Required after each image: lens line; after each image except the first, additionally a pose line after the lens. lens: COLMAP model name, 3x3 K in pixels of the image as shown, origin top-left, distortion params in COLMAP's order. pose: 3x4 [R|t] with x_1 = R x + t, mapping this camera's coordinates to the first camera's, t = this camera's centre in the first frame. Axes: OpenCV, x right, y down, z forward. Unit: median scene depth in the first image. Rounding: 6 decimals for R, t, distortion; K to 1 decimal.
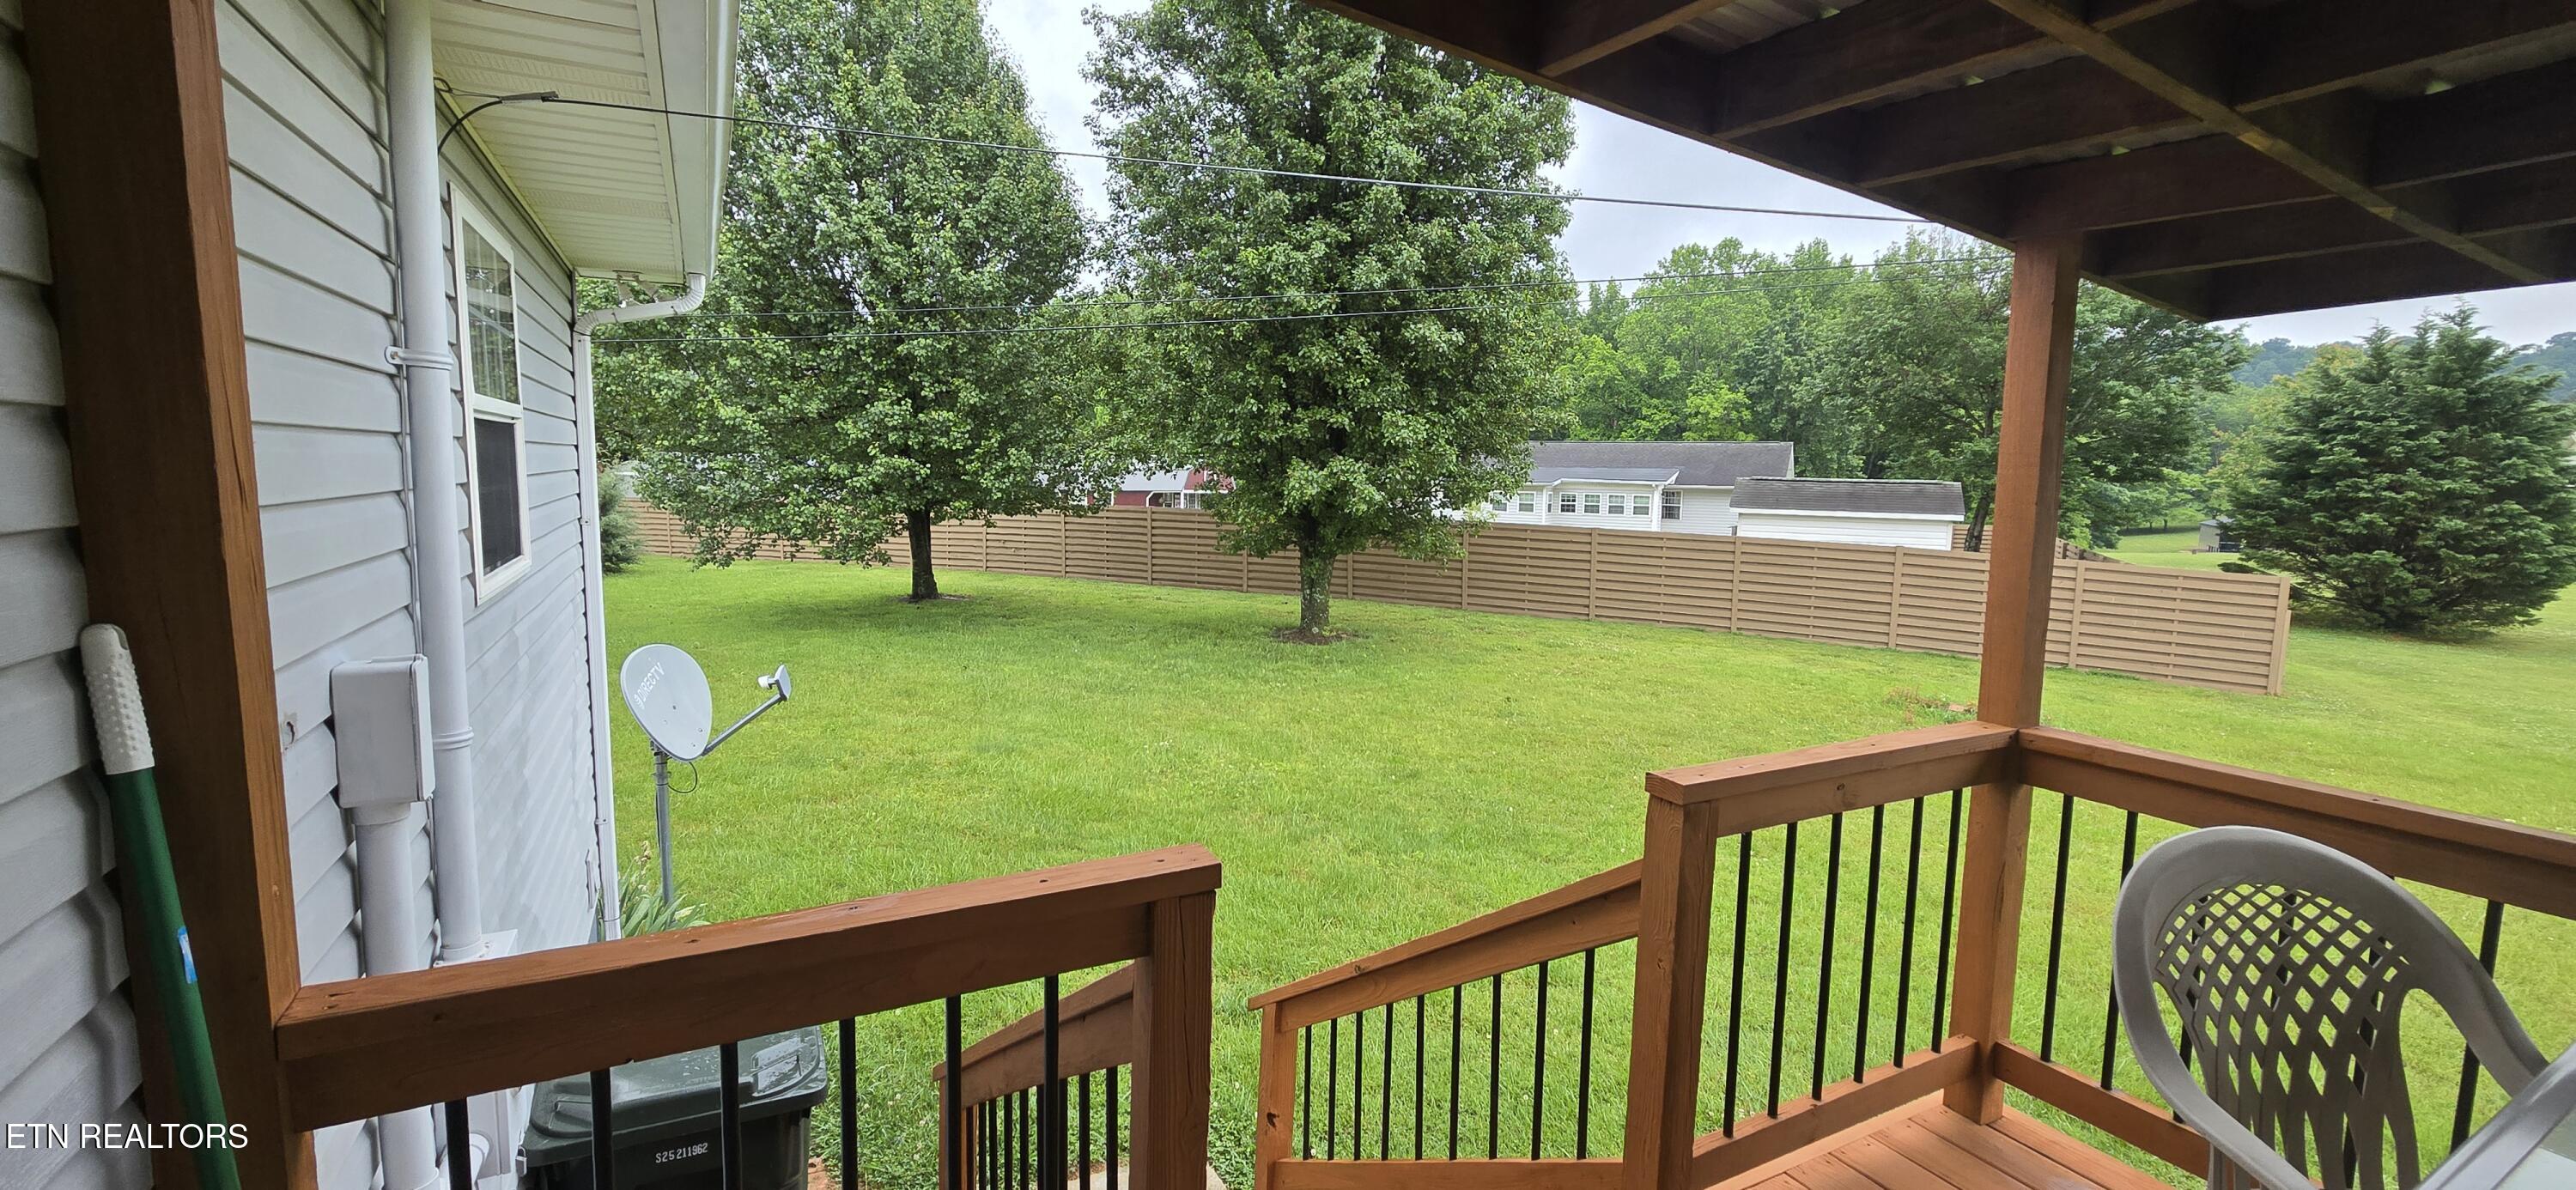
lens RADIAL K [[1047.5, 0, 1285.8], [0, 1047.5, 581.6], [0, 0, 1]] dist [-0.007356, 0.000550]
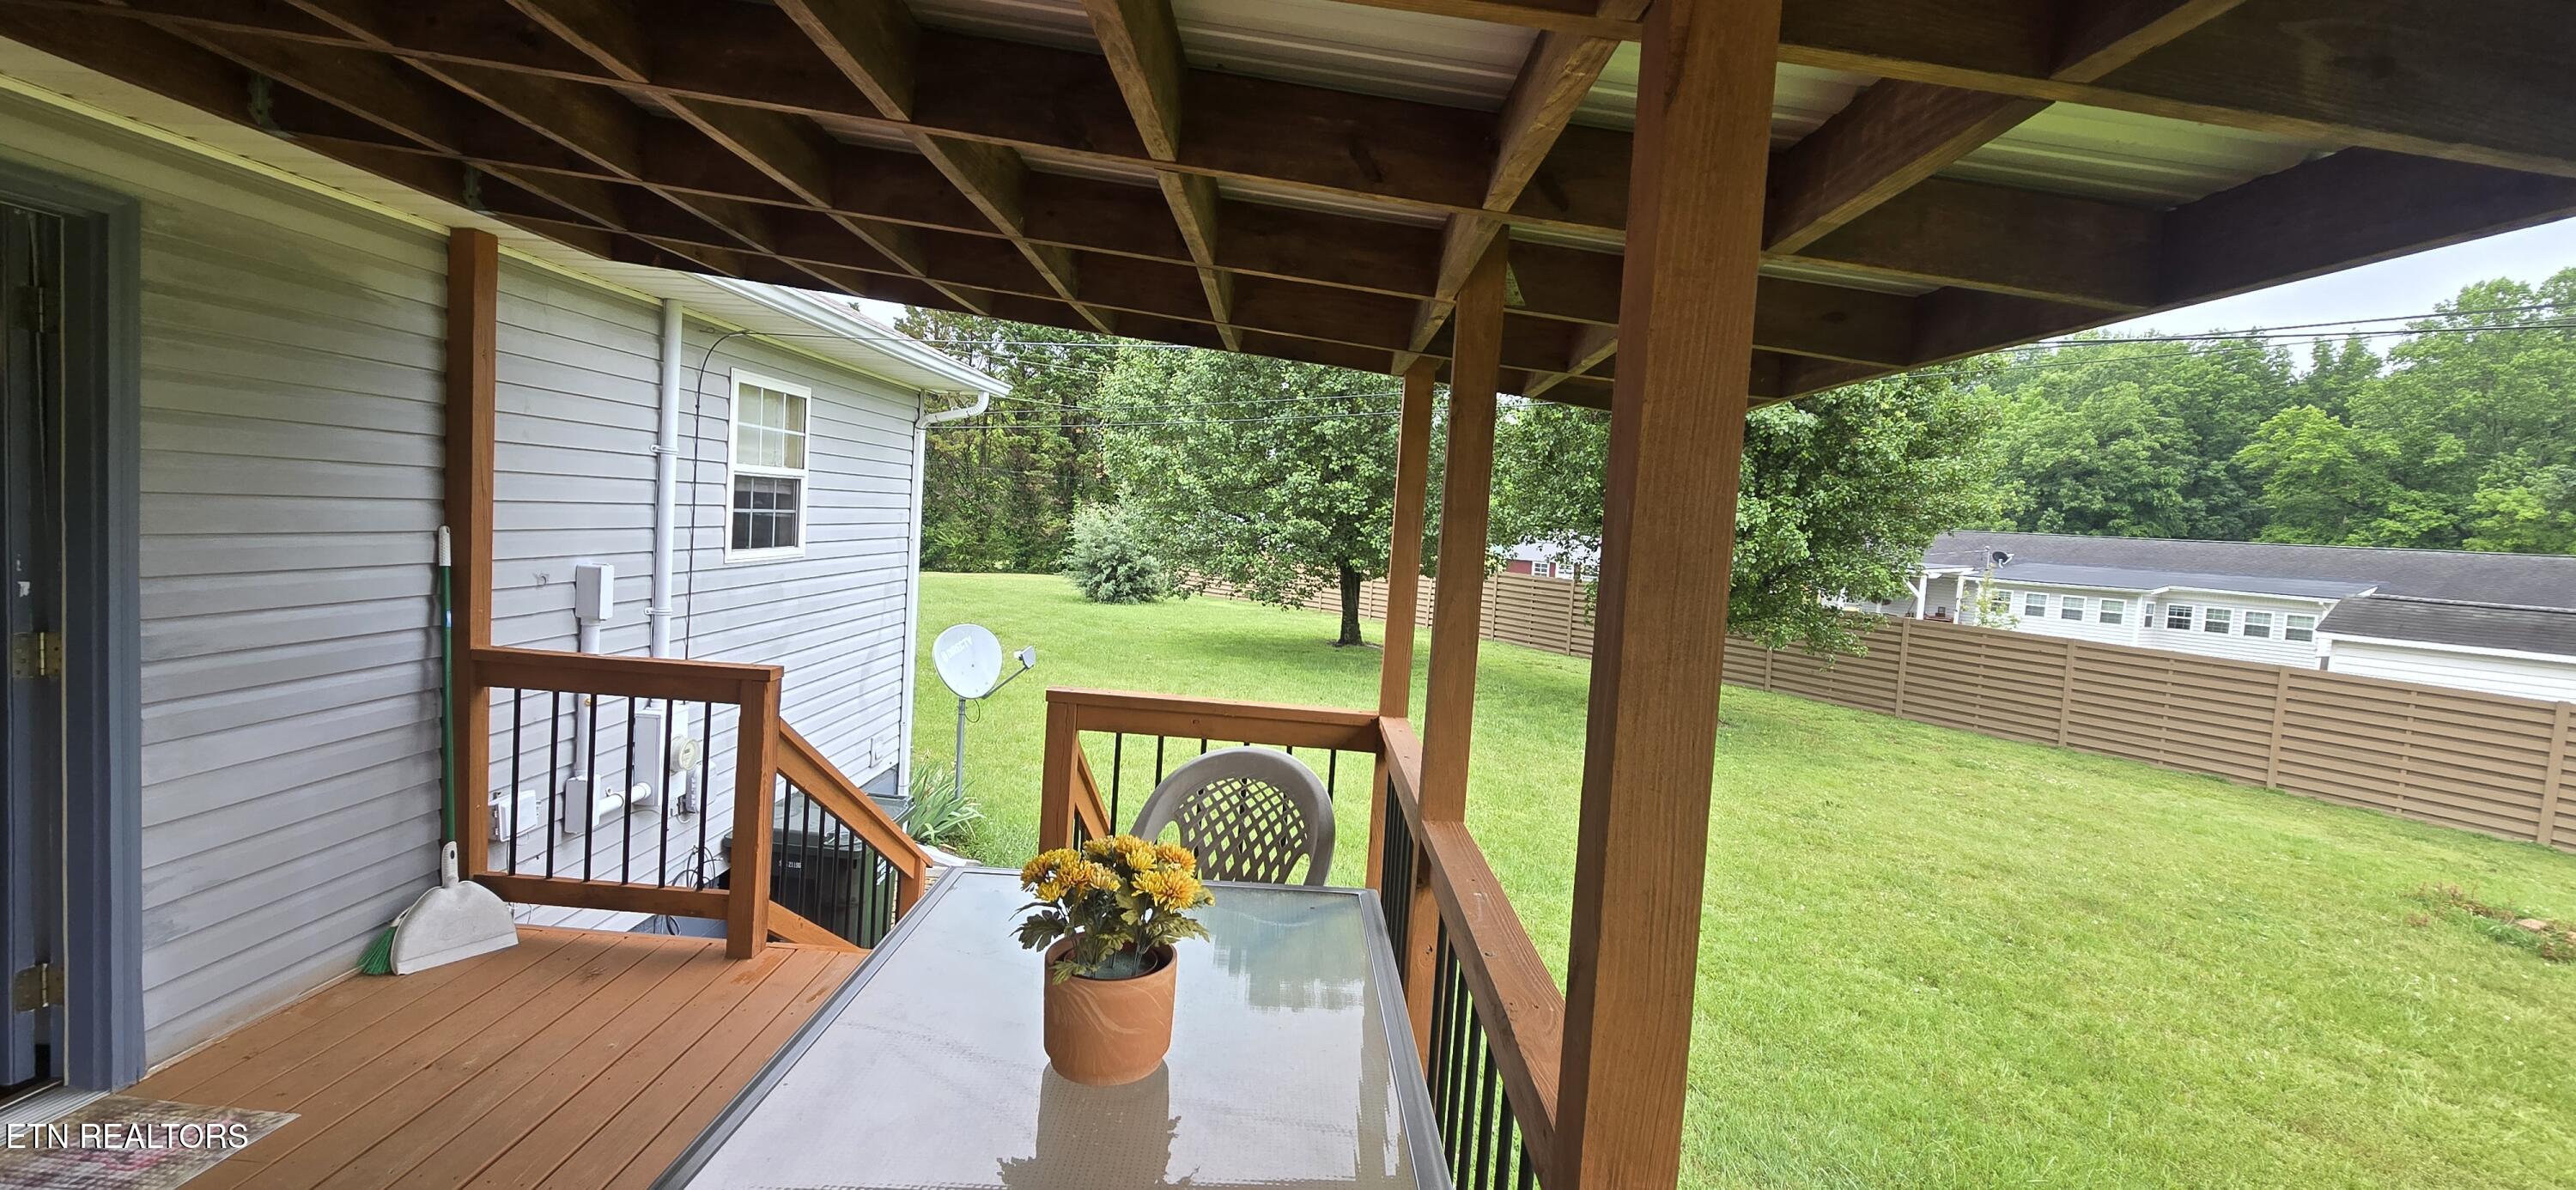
lens RADIAL K [[1049.3, 0, 1274.9], [0, 1049.3, 585.2], [0, 0, 1]] dist [-0.018998, 0.000443]
pose [[0.861230, 0.071278, -0.503192, 0.199452], [-0.104308, 0.993828, -0.037749, 0.004984], [0.497396, 0.084998, 0.863350, -0.043059]]
